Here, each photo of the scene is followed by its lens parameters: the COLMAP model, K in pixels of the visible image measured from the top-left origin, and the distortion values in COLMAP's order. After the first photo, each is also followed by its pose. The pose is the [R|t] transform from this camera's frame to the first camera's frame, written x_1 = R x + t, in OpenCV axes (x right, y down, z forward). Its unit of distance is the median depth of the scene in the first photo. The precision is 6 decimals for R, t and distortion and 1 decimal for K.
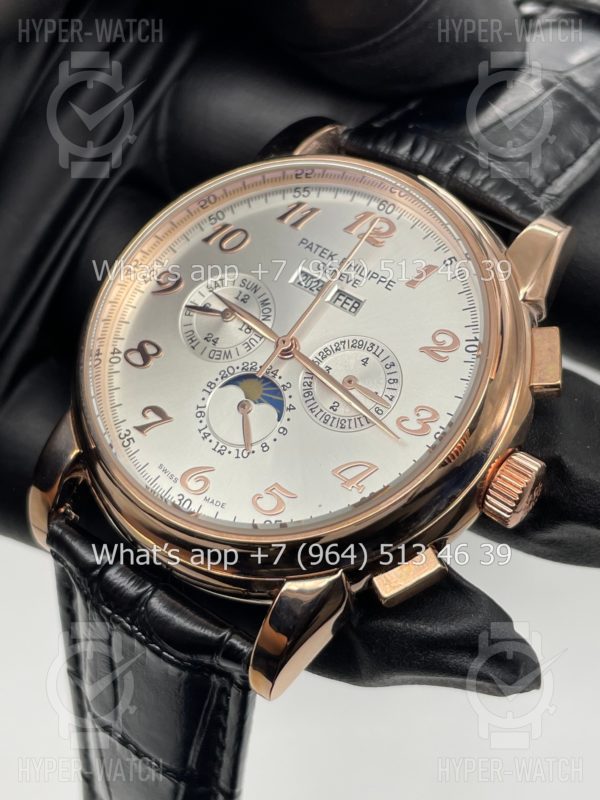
lens RADIAL K [[1230.4, 0, 300.3], [0, 1230.4, 401.9], [0, 0, 1]] dist [0.123350, 0.000000]
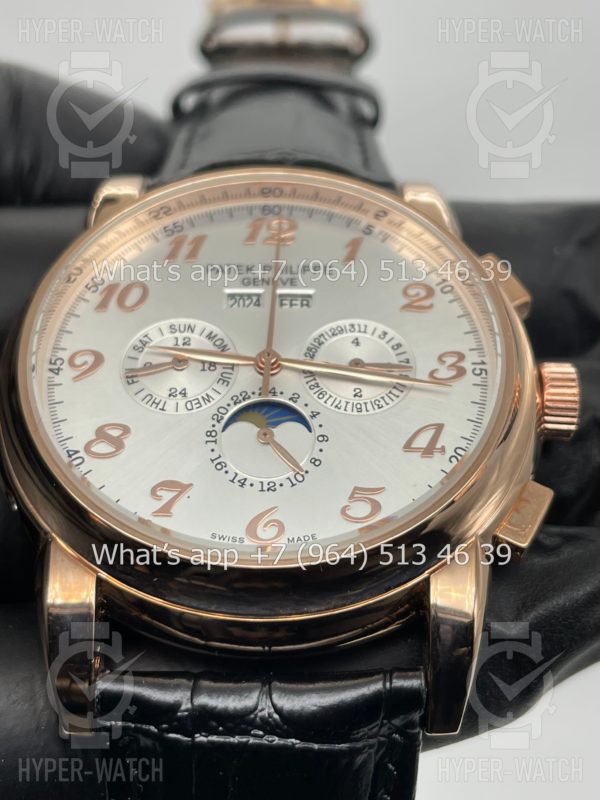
lens RADIAL K [[1230.4, 0, 304.8], [0, 1230.4, 404.0], [0, 0, 1]] dist [0.123350, 0.000000]
pose [[0.799779, -0.328296, 0.502569, -0.437348], [0.442162, 0.888420, -0.123299, 0.100098], [-0.406014, 0.320829, 0.855700, 0.253350]]
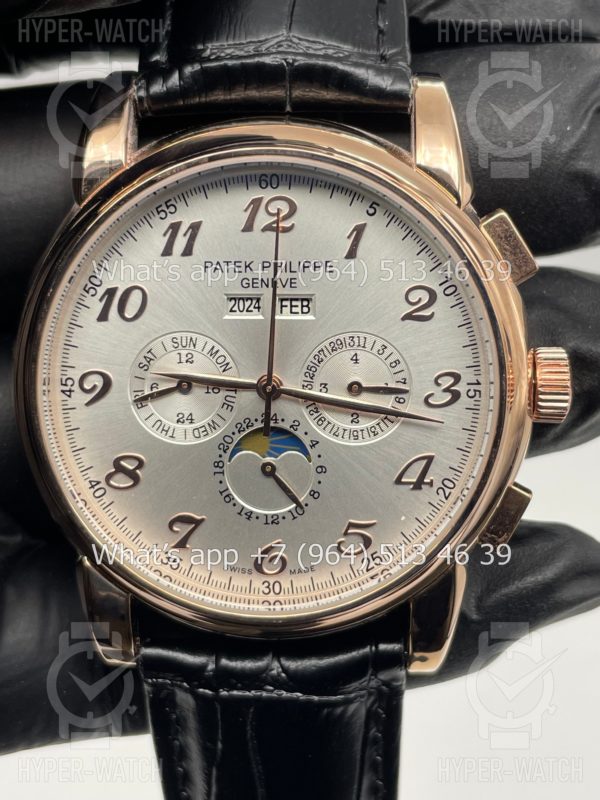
lens RADIAL K [[1230.4, 0, 292.8], [0, 1230.4, 396.6], [0, 0, 1]] dist [0.123350, 0.000000]
pose [[0.808309, -0.570327, 0.146165, -0.133127], [0.456862, 0.764184, 0.455301, -0.443005], [-0.371368, -0.301246, 0.878258, 0.197121]]
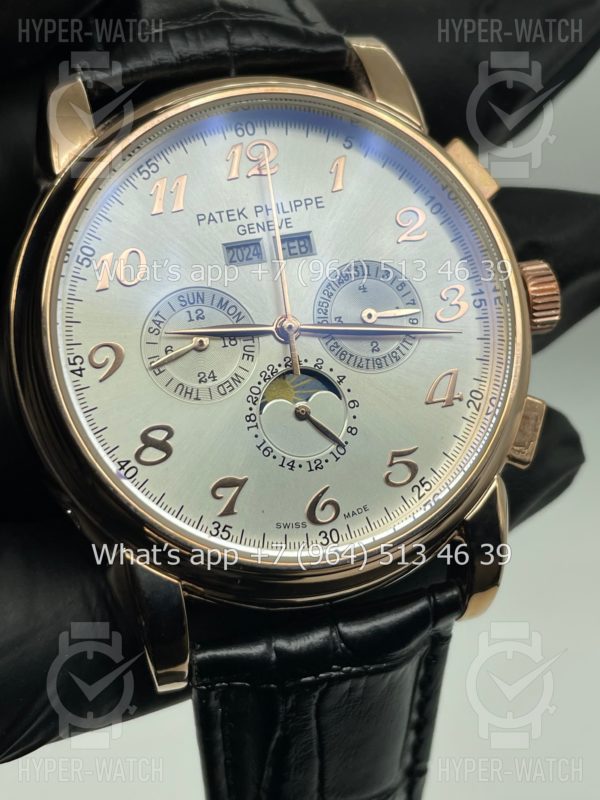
lens RADIAL K [[1230.4, 0, 302.3], [0, 1230.4, 395.1], [0, 0, 1]] dist [0.123350, 0.000000]
pose [[0.606923, -0.653037, 0.452976, -0.433533], [0.498915, 0.756715, 0.422452, -0.374834], [-0.618651, -0.030399, 0.785078, 0.300547]]
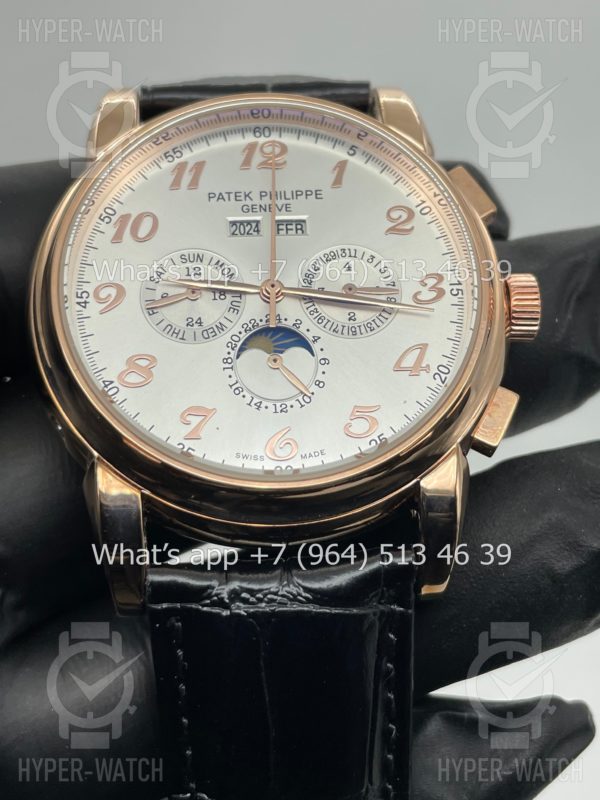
lens RADIAL K [[1230.4, 0, 302.6], [0, 1230.4, 401.5], [0, 0, 1]] dist [0.123350, 0.000000]
pose [[0.751014, -0.466845, 0.466940, -0.493746], [0.470076, 0.874647, 0.118410, -0.072285], [-0.463687, 0.130570, 0.876325, 0.136571]]
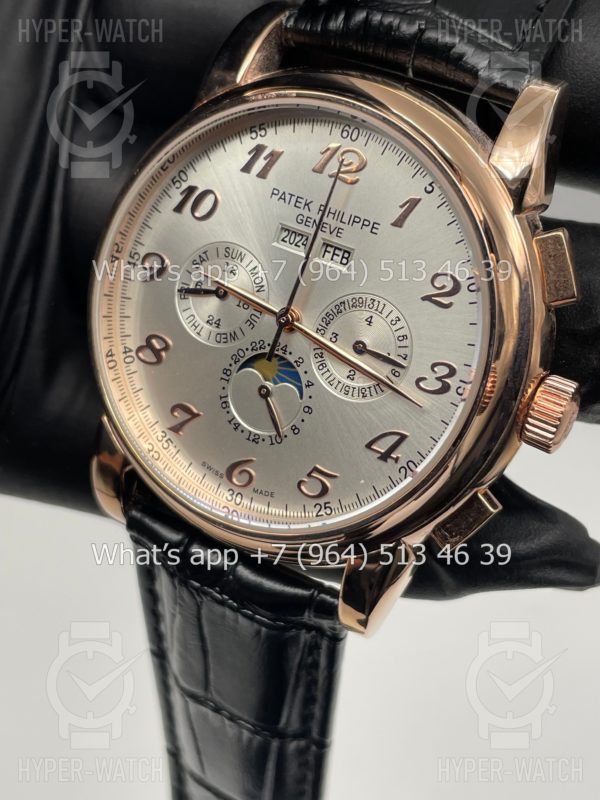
lens RADIAL K [[1230.4, 0, 294.8], [0, 1230.4, 400.1], [0, 0, 1]] dist [0.123350, 0.000000]
pose [[0.953513, -0.244512, -0.176145, 0.147790], [0.292780, 0.890080, 0.349338, -0.323034], [0.071366, -0.384670, 0.920291, 0.090352]]
